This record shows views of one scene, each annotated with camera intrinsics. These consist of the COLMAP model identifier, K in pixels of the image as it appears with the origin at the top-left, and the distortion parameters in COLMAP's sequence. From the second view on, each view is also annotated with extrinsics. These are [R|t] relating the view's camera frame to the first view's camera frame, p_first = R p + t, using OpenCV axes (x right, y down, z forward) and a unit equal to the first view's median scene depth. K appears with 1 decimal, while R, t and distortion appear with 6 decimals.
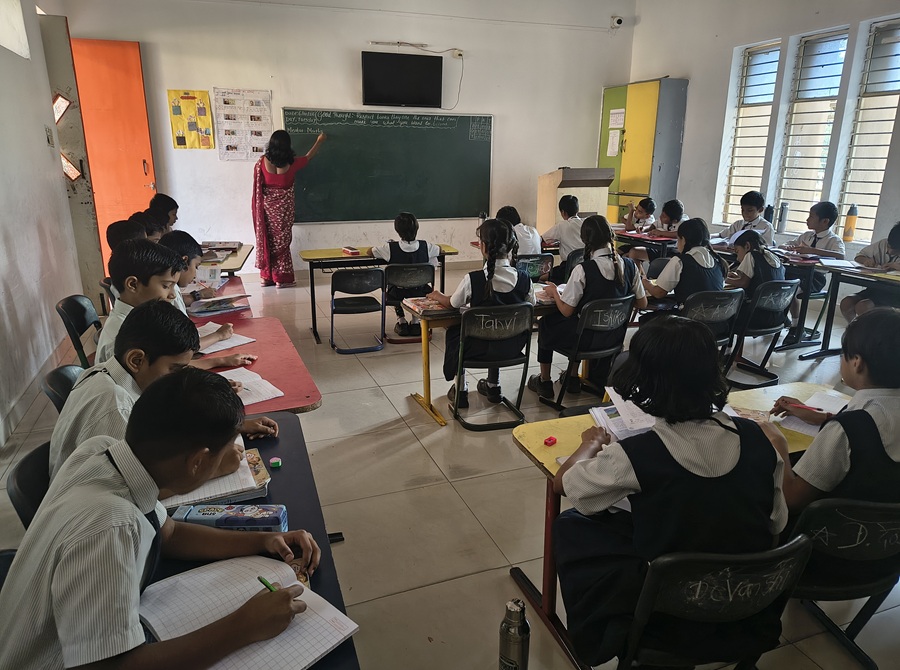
lens RADIAL K [[627.4, 0, 451.6], [0, 627.4, 333.4], [0, 0, 1]] dist [0.021543, -0.016662]
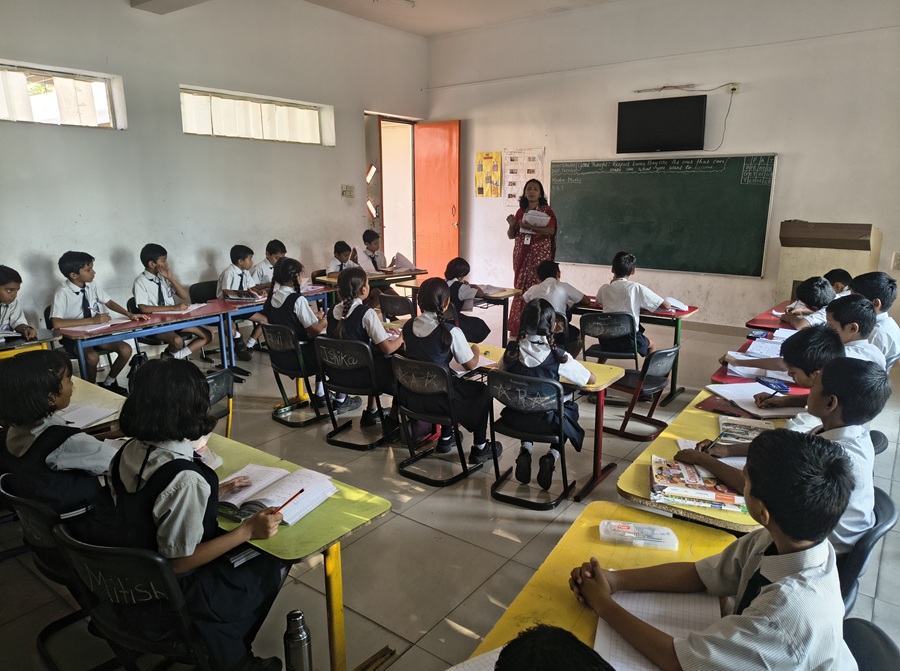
lens RADIAL K [[627.4, 0, 451.3], [0, 627.4, 339.0], [0, 0, 1]] dist [0.021543, -0.016662]
pose [[0.553390, 0.179477, -0.813356, 0.608968], [-0.225808, 0.972266, 0.060908, -0.071576], [0.801730, 0.149956, 0.578570, 0.239258]]
